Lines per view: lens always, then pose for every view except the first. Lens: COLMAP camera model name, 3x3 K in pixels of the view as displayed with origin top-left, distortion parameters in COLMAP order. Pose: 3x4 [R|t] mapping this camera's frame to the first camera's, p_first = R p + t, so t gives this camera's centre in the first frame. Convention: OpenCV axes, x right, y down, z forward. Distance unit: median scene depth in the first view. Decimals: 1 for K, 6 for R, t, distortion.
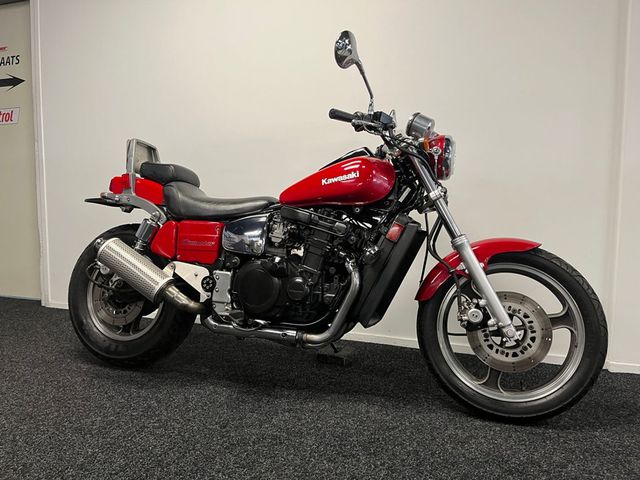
lens RADIAL K [[500.5, 0, 319.6], [0, 500.5, 236.8], [0, 0, 1]] dist [0.060872, -0.044547]
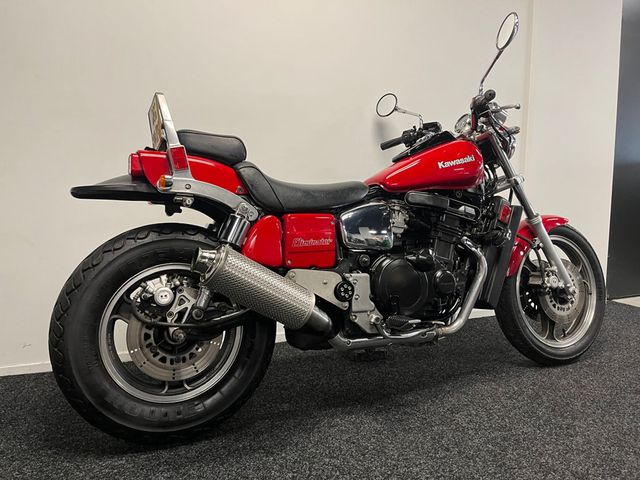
lens RADIAL K [[500.5, 0, 318.3], [0, 500.5, 240.3], [0, 0, 1]] dist [0.060872, -0.044547]
pose [[0.746340, -0.071183, 0.661747, -0.758698], [0.069283, 0.997172, 0.029124, -0.012066], [-0.661949, 0.024111, 0.749161, 0.430085]]
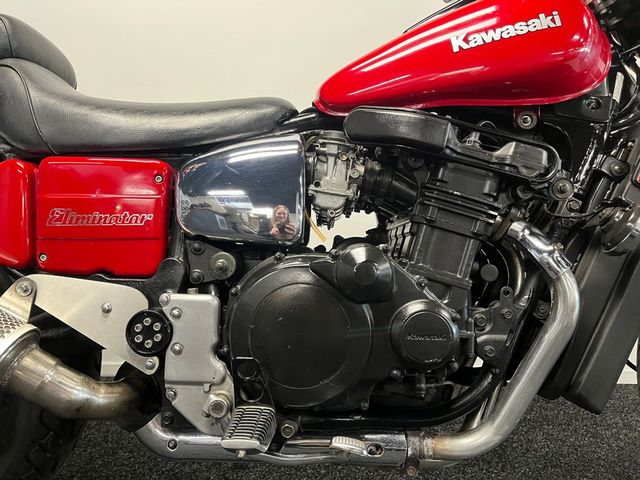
lens RADIAL K [[500.5, 0, 320.7], [0, 500.5, 235.2], [0, 0, 1]] dist [0.060872, -0.044547]
pose [[0.960598, -0.054097, 0.272626, -0.195947], [0.040089, 0.997586, 0.056695, 0.010088], [-0.275035, -0.043532, 0.960448, 0.622841]]
